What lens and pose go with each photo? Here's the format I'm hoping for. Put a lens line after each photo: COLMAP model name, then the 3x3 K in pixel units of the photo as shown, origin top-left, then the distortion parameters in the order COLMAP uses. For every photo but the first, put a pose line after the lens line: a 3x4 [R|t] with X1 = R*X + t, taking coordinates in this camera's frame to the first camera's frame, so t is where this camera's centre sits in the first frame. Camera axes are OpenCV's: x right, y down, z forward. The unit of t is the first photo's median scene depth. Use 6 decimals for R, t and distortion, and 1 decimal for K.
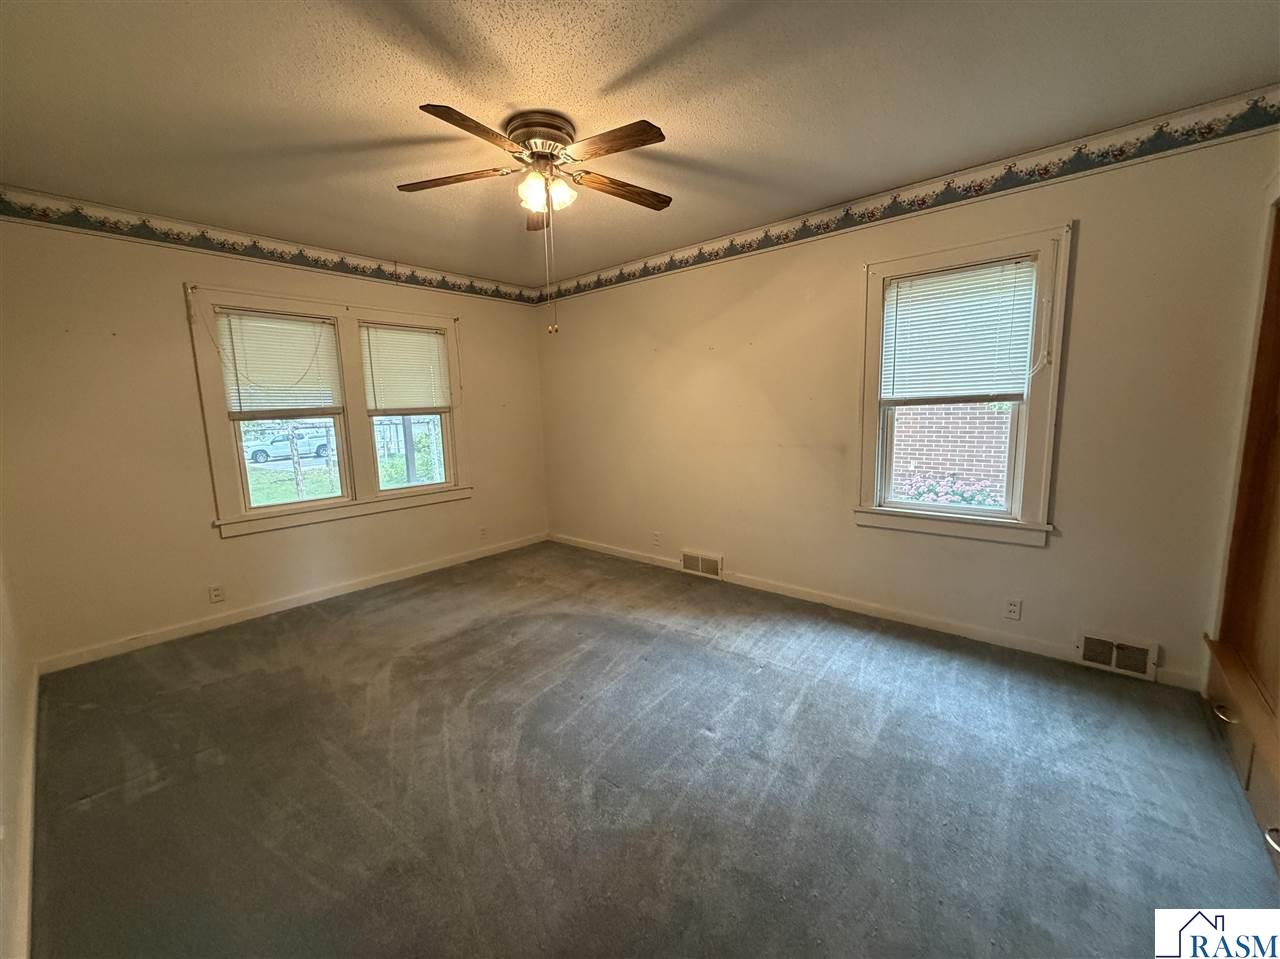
lens RADIAL K [[520.8, 0, 644.6], [0, 520.8, 483.1], [0, 0, 1]] dist [-0.003940, -0.000393]
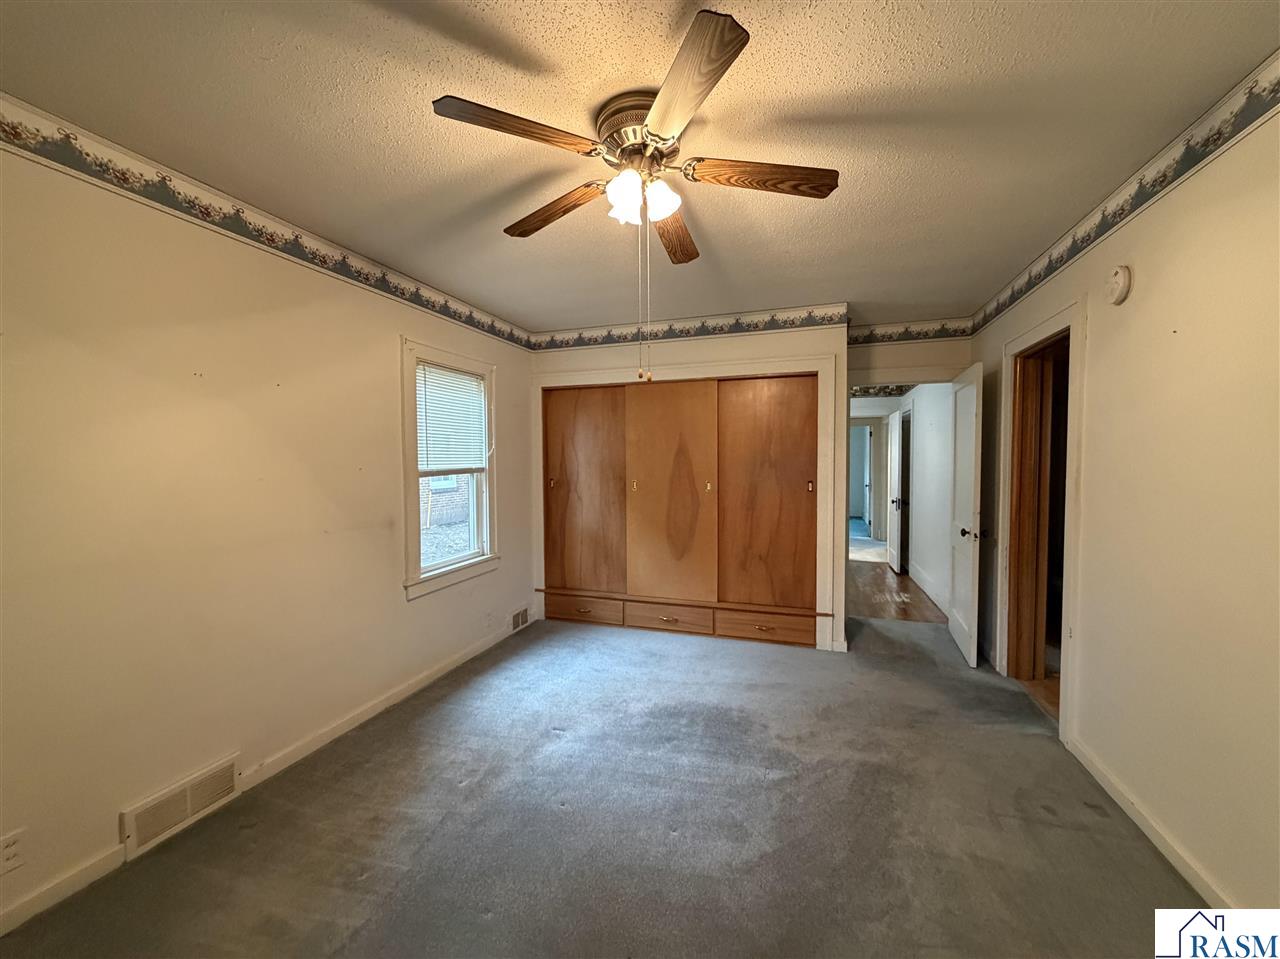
lens RADIAL K [[520.8, 0, 643.1], [0, 520.8, 480.9], [0, 0, 1]] dist [-0.003940, -0.000393]
pose [[-0.398776, -0.011053, 0.916982, -0.708180], [0.144658, 0.986650, 0.074801, -0.162013], [-0.905567, 0.162478, -0.391854, 1.056227]]
